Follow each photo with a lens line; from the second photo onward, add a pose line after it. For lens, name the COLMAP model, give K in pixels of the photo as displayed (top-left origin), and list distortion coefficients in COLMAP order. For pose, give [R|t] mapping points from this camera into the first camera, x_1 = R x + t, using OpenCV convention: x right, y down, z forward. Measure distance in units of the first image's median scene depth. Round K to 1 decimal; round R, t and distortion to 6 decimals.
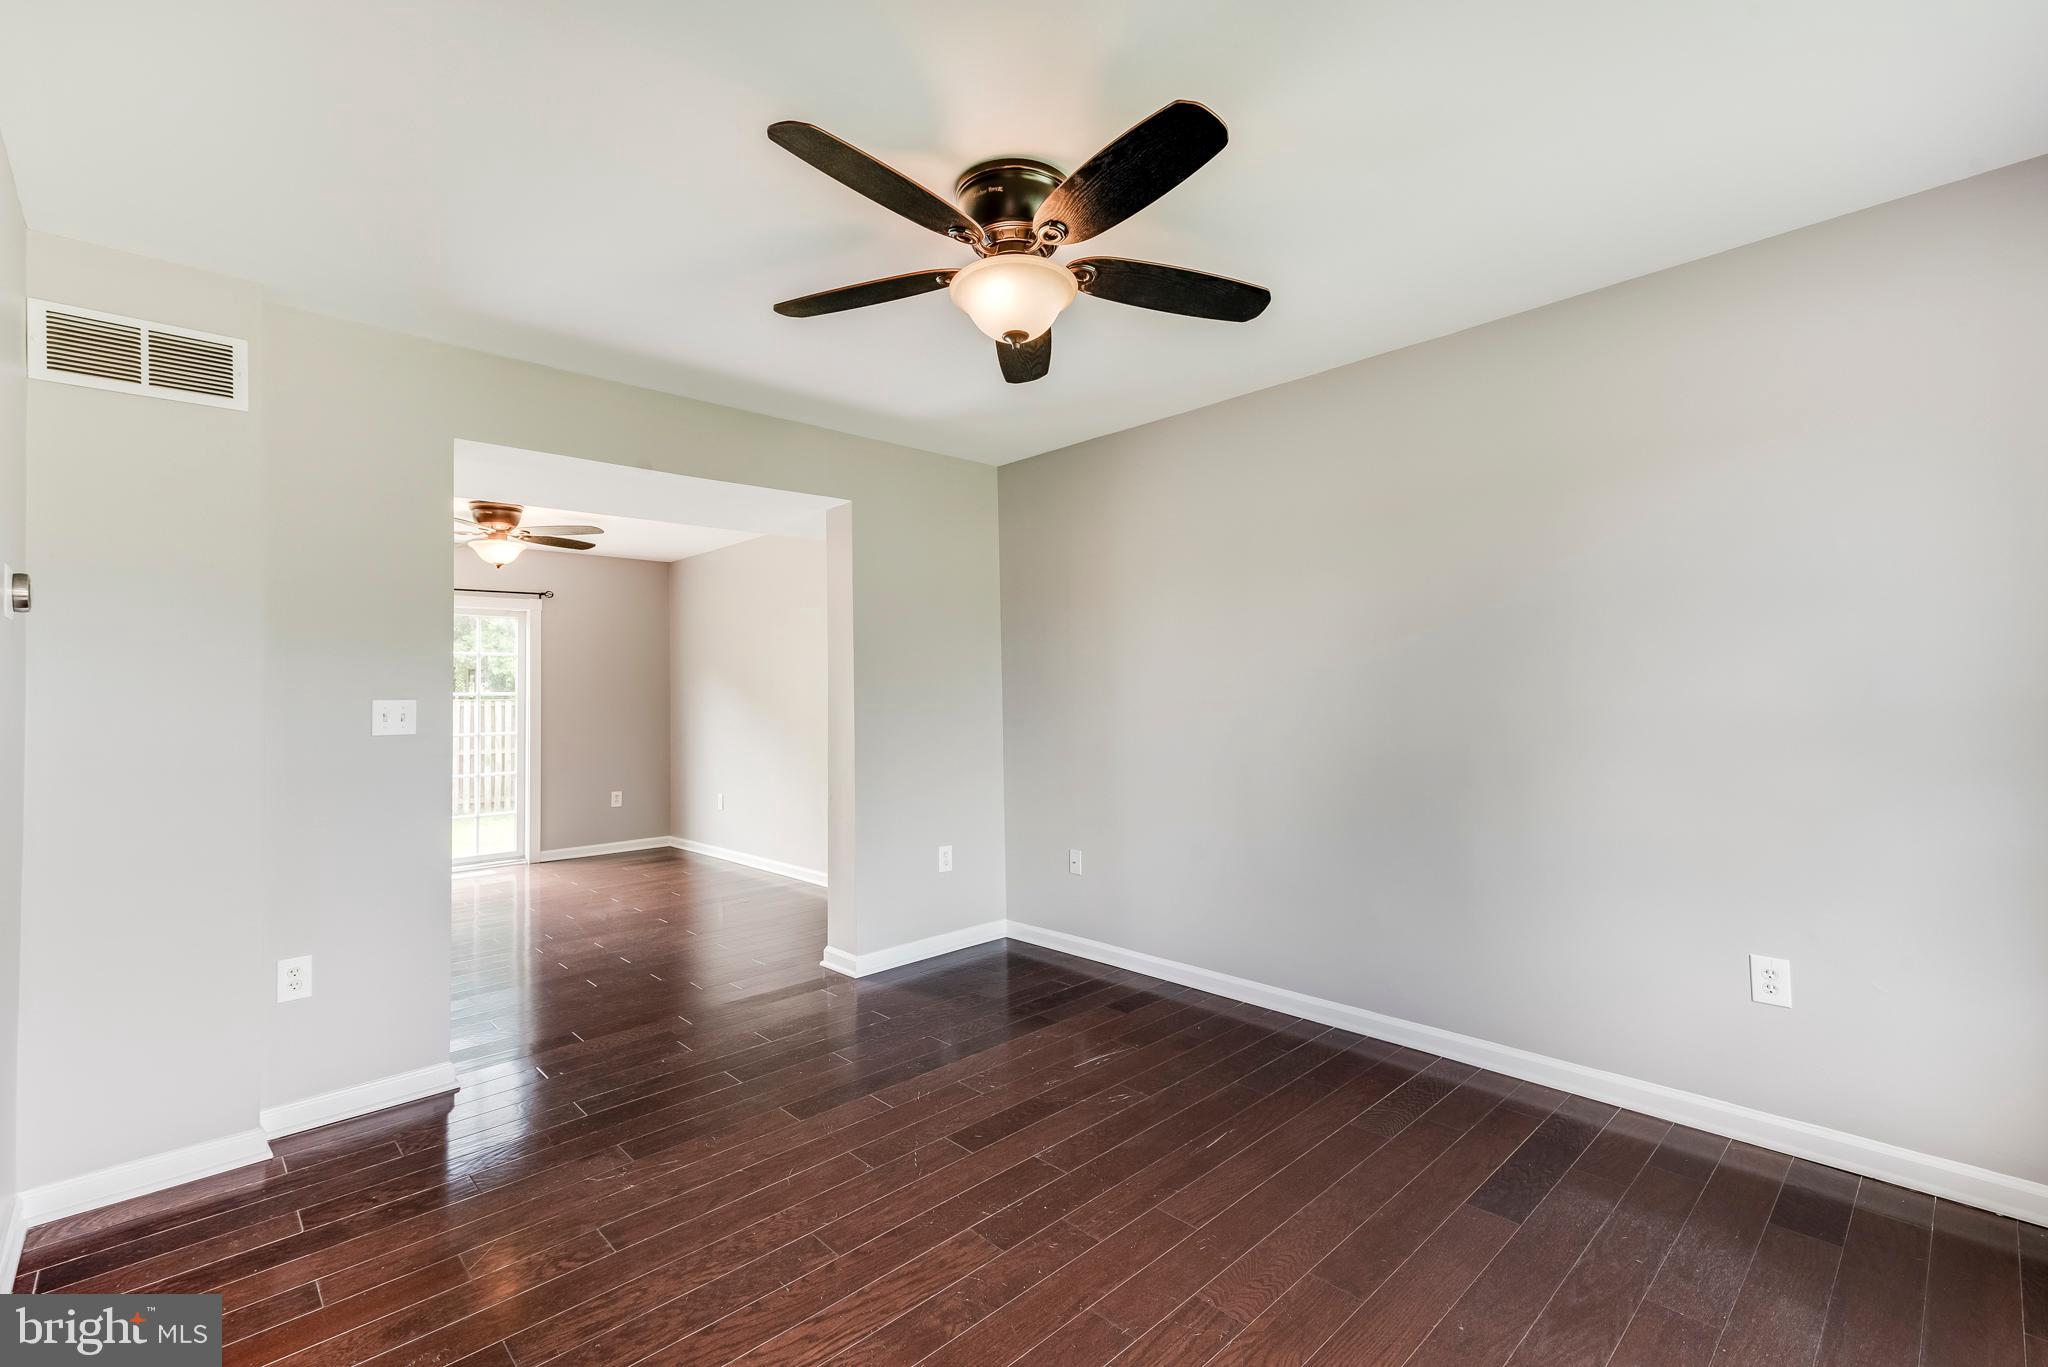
lens RADIAL K [[919.9, 0, 1015.2], [0, 919.9, 685.4], [0, 0, 1]] dist [0.024783, -0.000239]
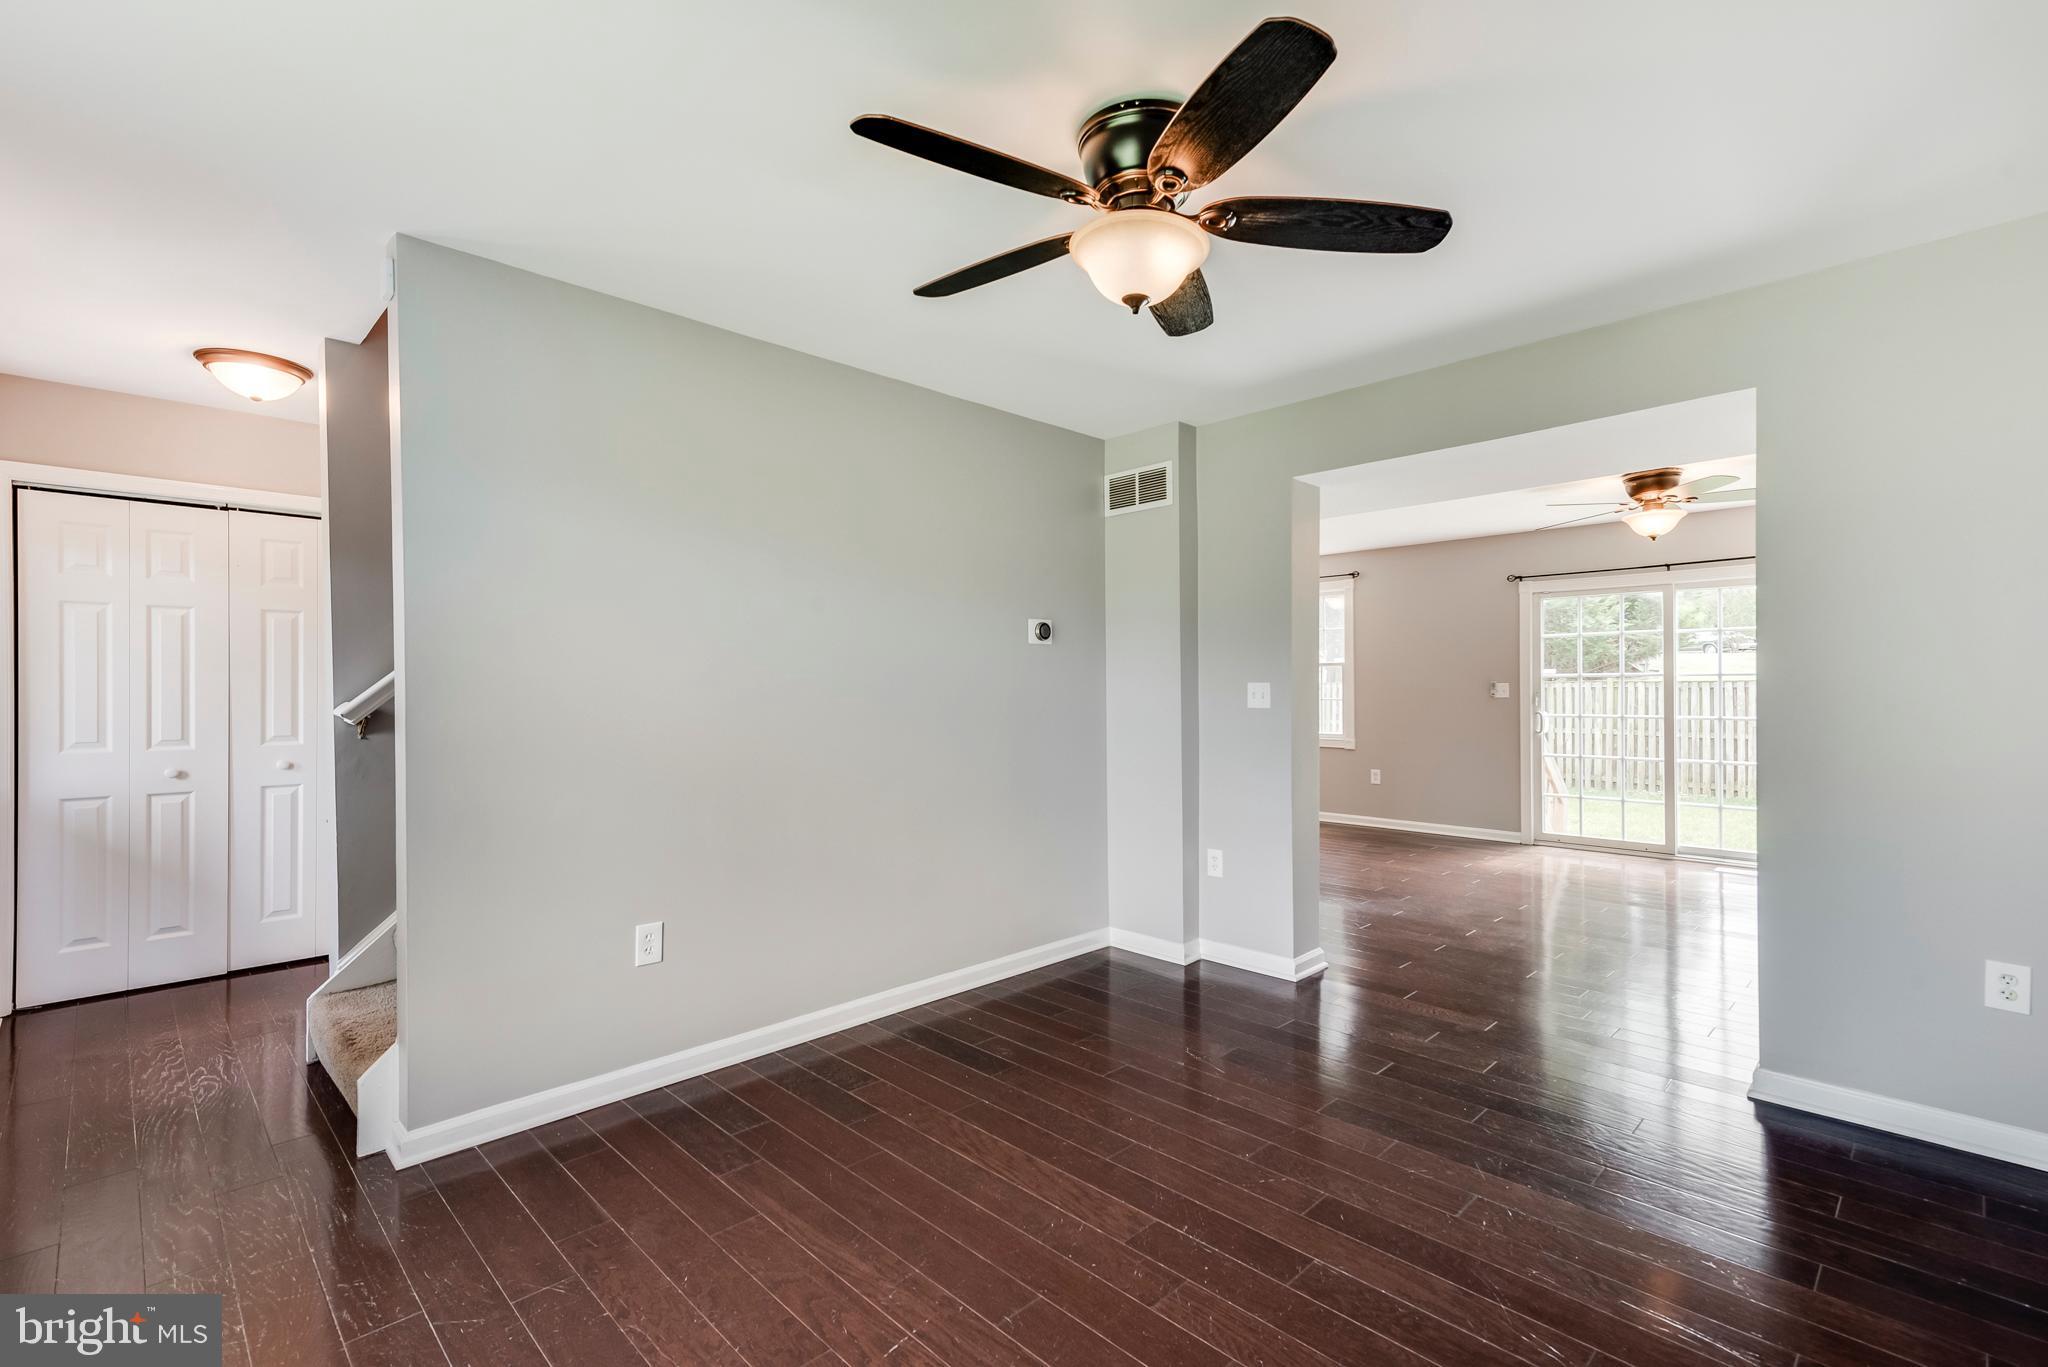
lens RADIAL K [[919.9, 0, 1015.2], [0, 919.9, 685.4], [0, 0, 1]] dist [0.024783, -0.000239]
pose [[0.011502, 0.015572, -0.999813, 0.748701], [0.014360, 0.999773, 0.015737, -0.006906], [0.999831, -0.014538, 0.011276, 0.672795]]
